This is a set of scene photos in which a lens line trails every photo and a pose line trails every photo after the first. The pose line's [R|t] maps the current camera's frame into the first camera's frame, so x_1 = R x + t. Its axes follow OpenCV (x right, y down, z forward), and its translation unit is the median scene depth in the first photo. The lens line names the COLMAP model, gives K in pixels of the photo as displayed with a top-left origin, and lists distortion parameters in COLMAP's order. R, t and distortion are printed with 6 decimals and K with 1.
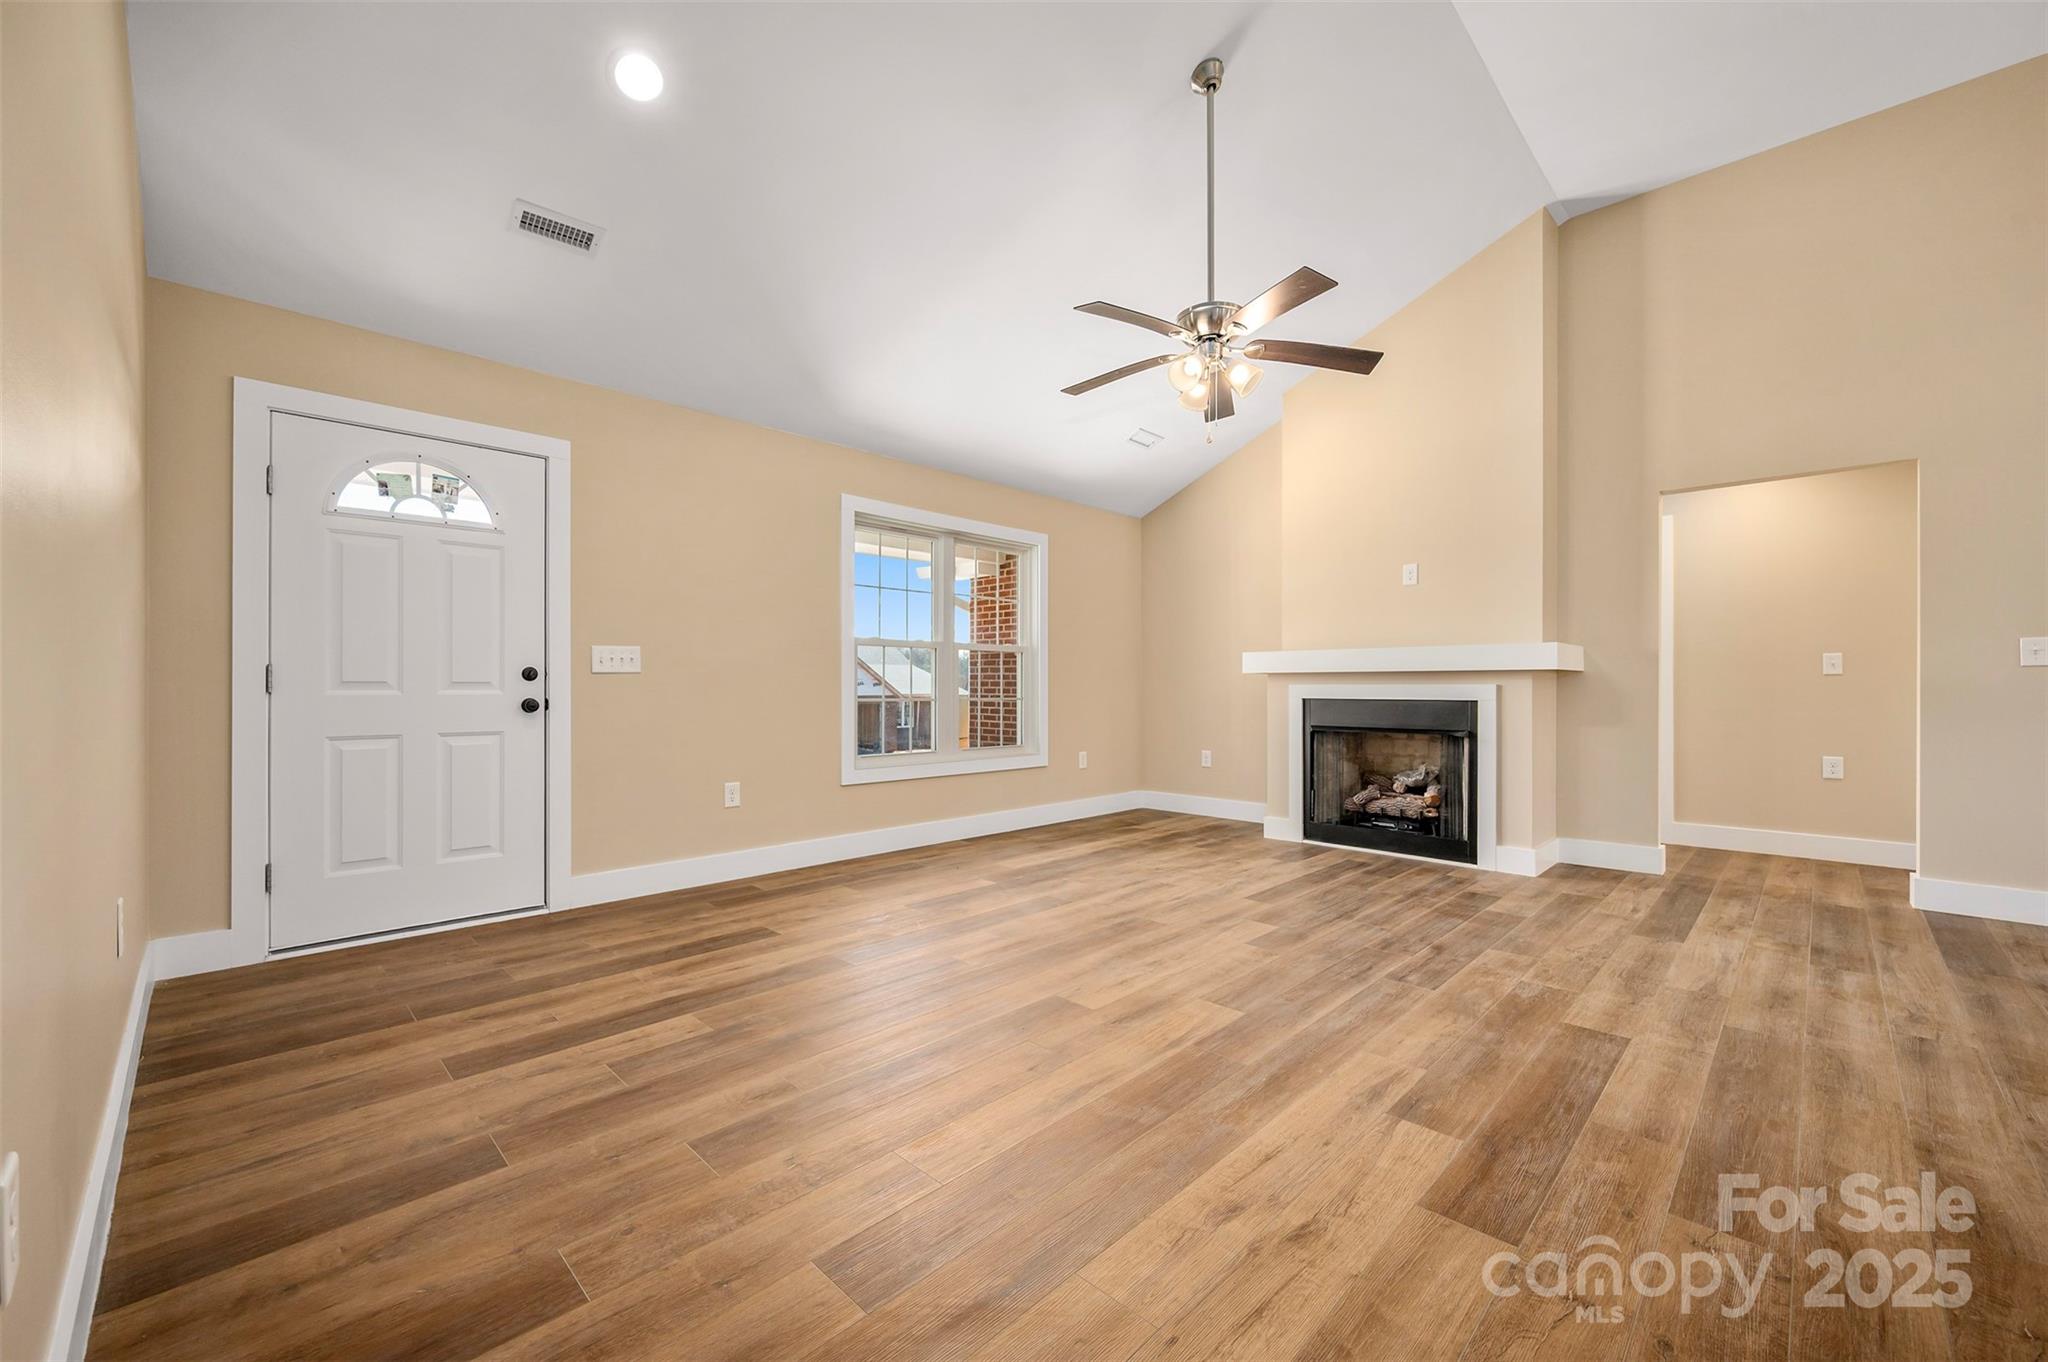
lens RADIAL K [[811.9, 0, 1039.3], [0, 811.9, 690.7], [0, 0, 1]] dist [-0.001240, -0.000161]
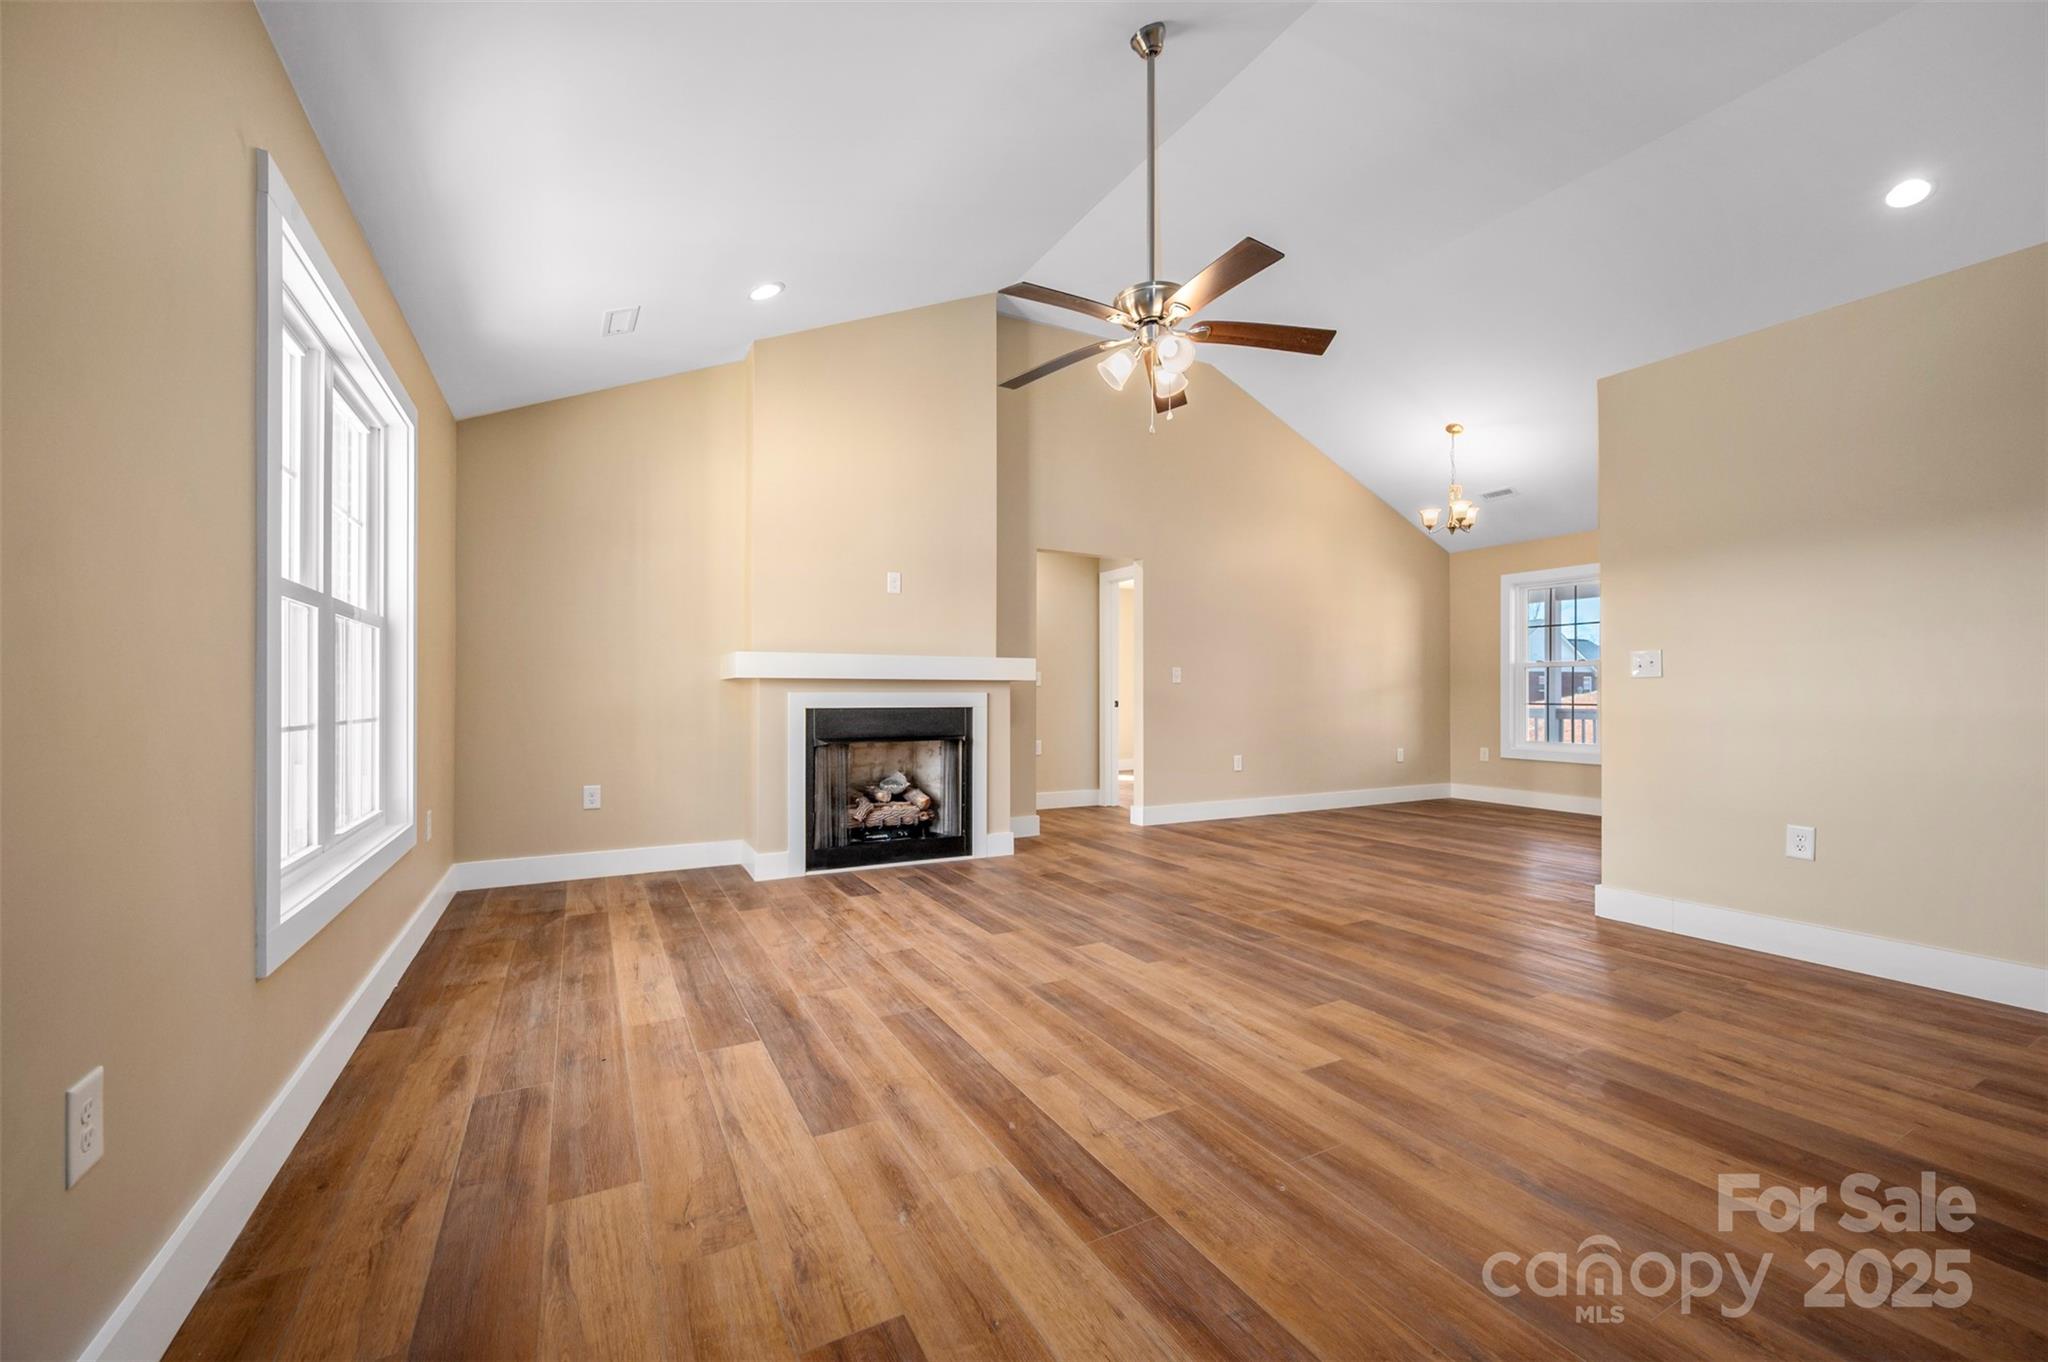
lens RADIAL K [[811.9, 0, 1039.3], [0, 811.9, 690.7], [0, 0, 1]] dist [-0.001240, -0.000161]
pose [[0.294815, 0.002436, 0.955551, -0.732352], [0.004358, 0.999983, -0.003894, -0.008293], [-0.955544, 0.005313, 0.294799, 0.871592]]
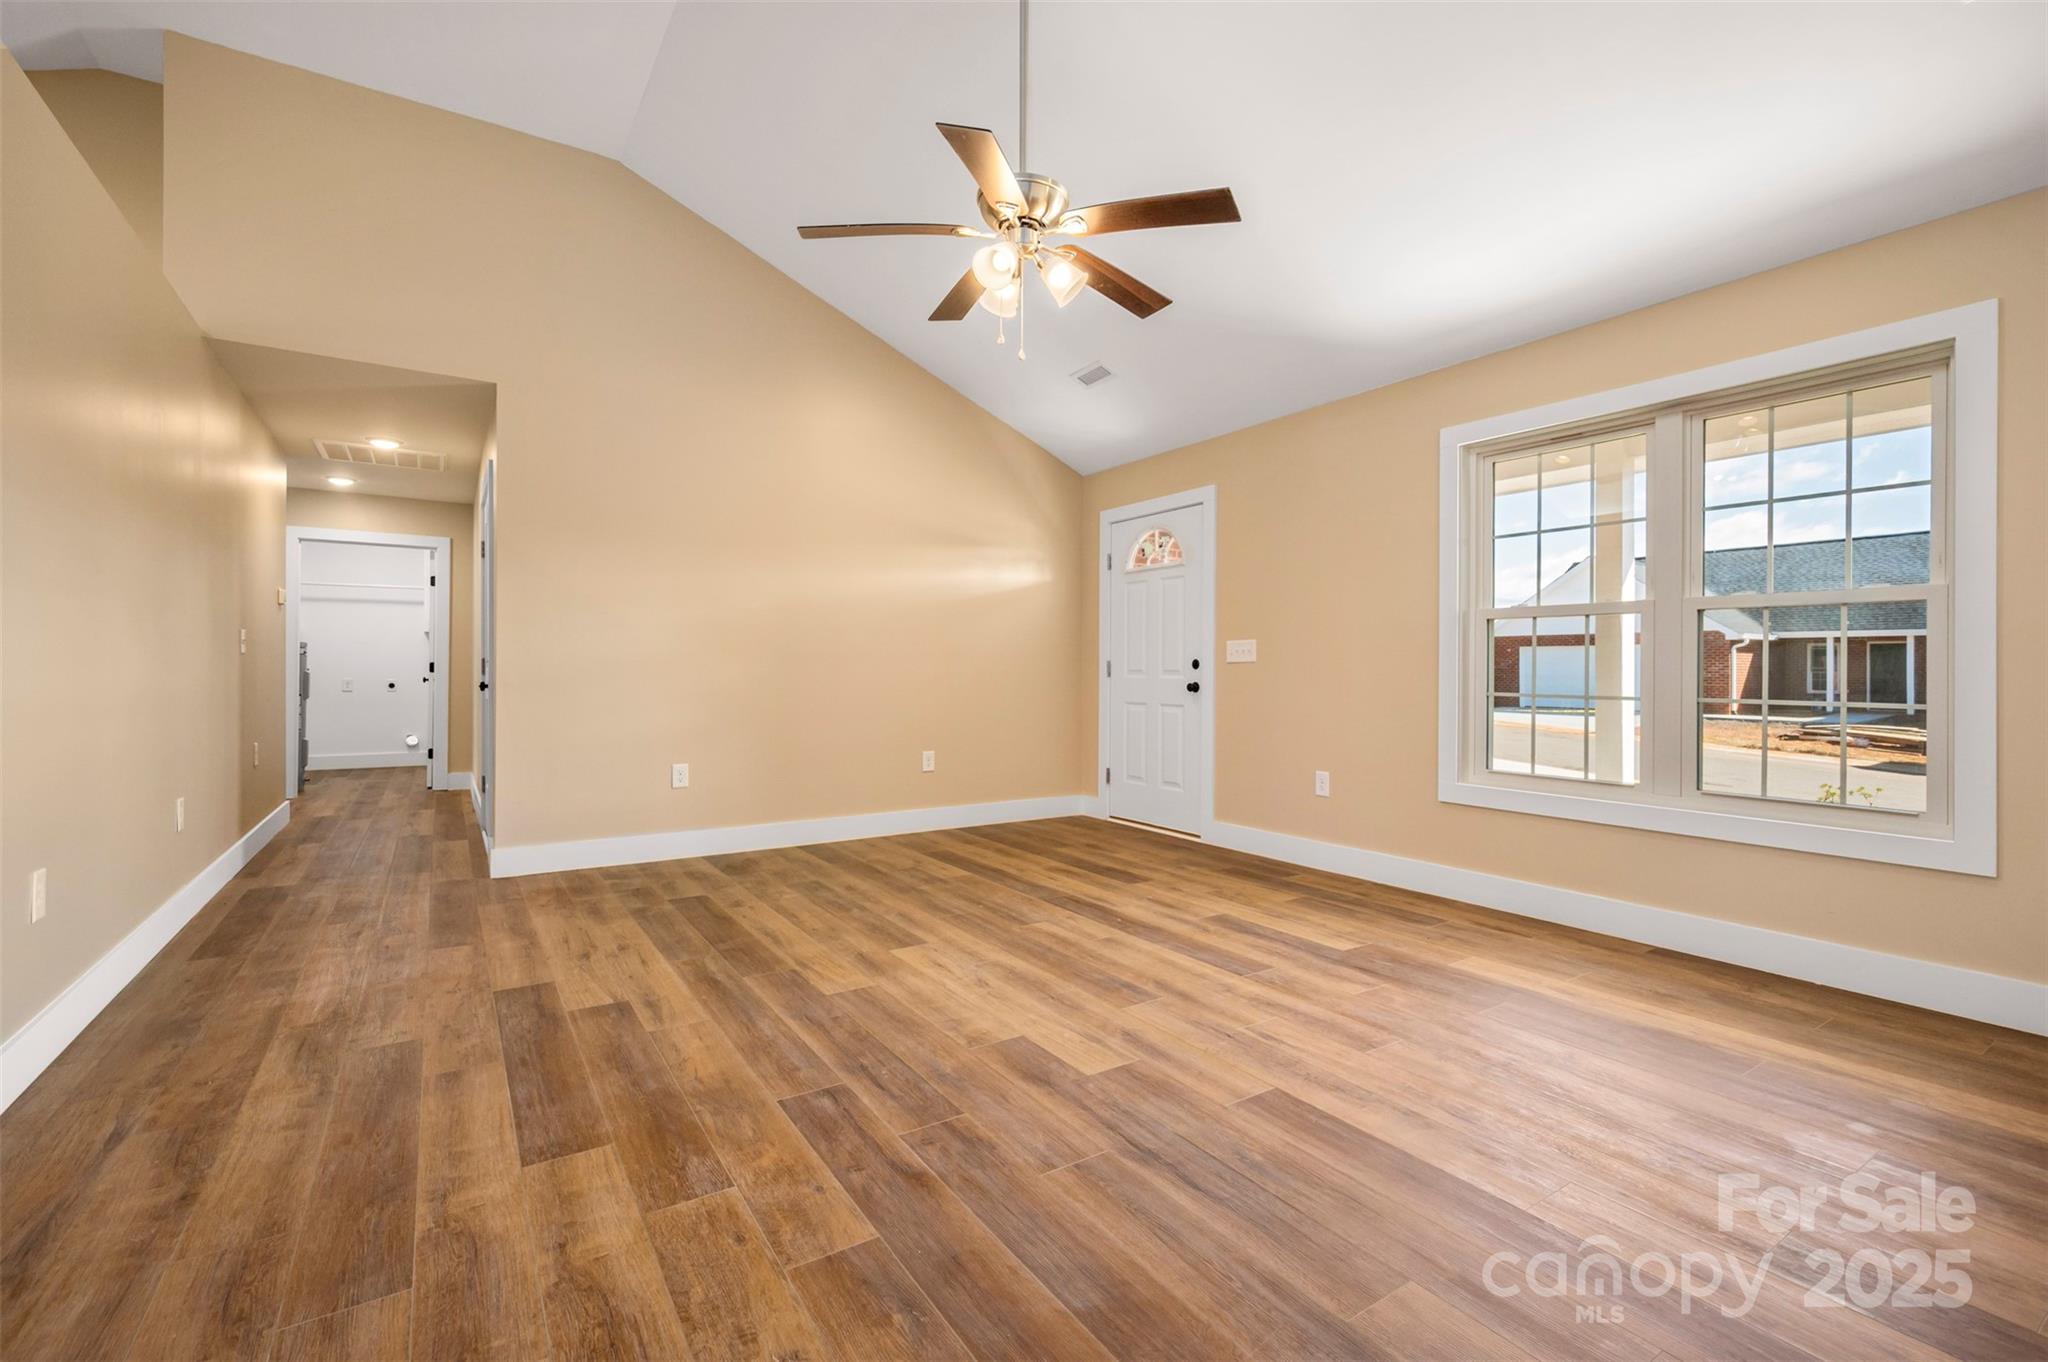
lens RADIAL K [[911.6, 0, 1024.0], [0, 911.6, 681.0], [0, 0, 1]] dist [-0.000018, -0.000082]
pose [[-0.231712, 0.011620, -0.972715, 1.074686], [-0.006530, 0.999888, 0.013501, -0.013183], [0.972763, 0.009480, -0.231610, 1.233430]]
